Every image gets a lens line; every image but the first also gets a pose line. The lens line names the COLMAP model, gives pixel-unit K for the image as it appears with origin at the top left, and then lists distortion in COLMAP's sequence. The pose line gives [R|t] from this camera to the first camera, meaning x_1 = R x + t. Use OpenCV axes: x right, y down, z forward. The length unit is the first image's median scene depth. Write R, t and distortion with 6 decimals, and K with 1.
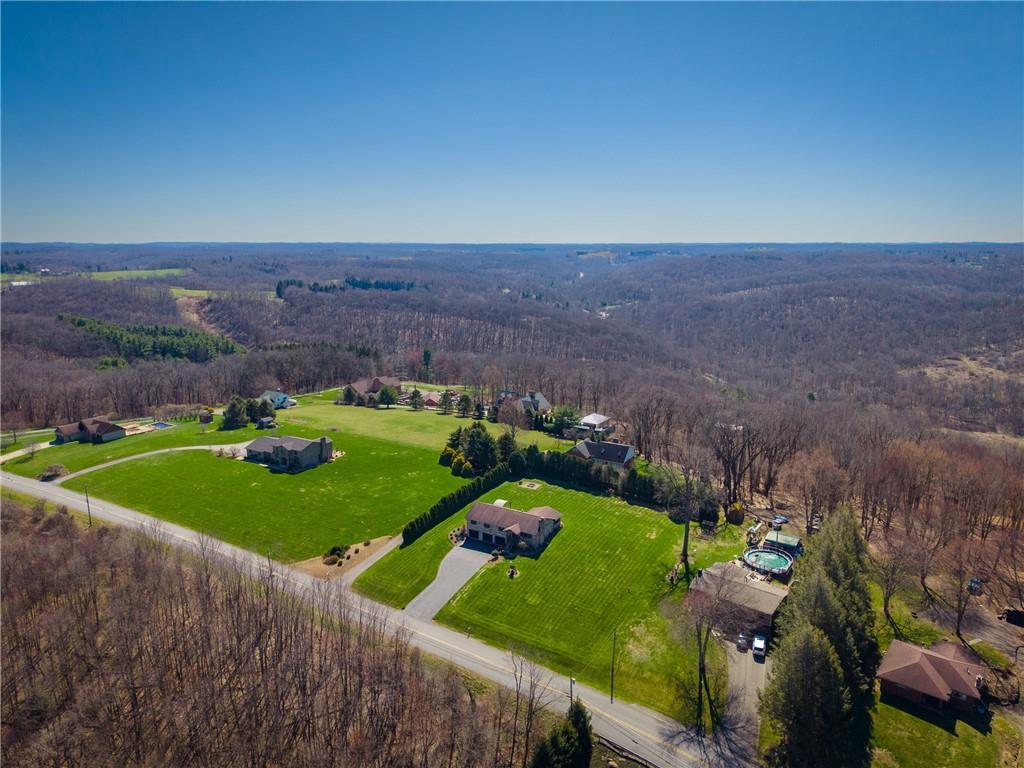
lens RADIAL K [[696.0, 0, 512.0], [0, 696.0, 384.0], [0, 0, 1]] dist [0.003204, 0.000755]
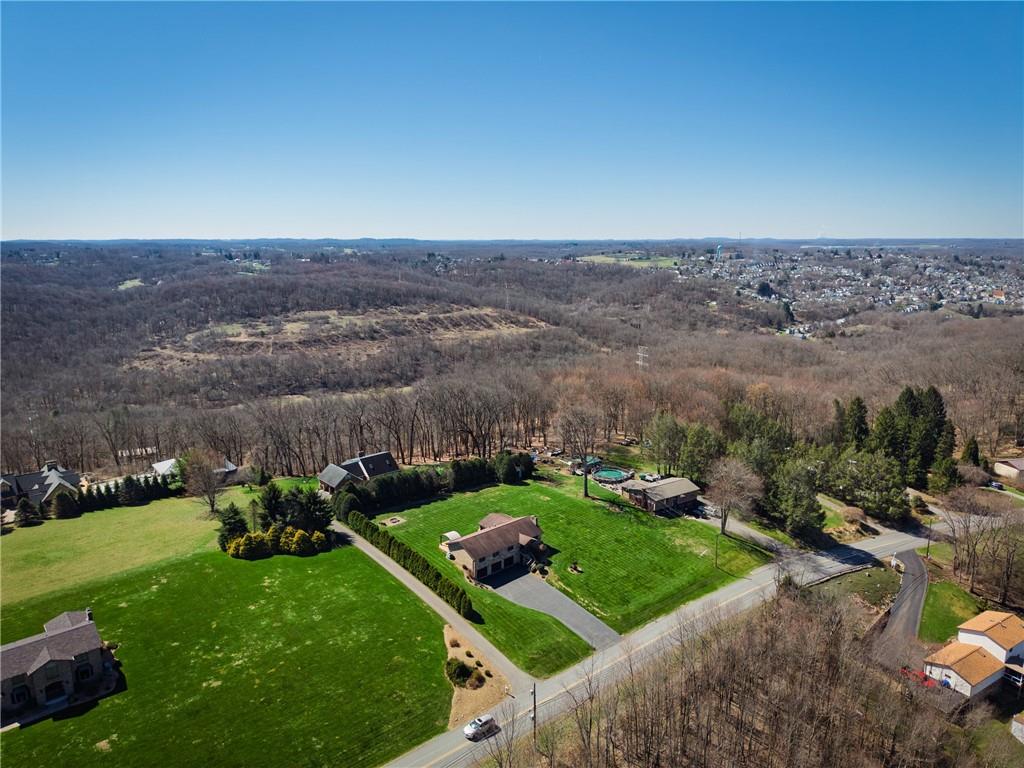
lens RADIAL K [[696.0, 0, 512.0], [0, 696.0, 384.0], [0, 0, 1]] dist [0.003204, 0.000755]
pose [[0.321074, -0.213295, 0.922723, -0.850206], [0.207143, 0.966533, 0.151344, -0.145959], [-0.924123, 0.142543, 0.354511, 0.665737]]
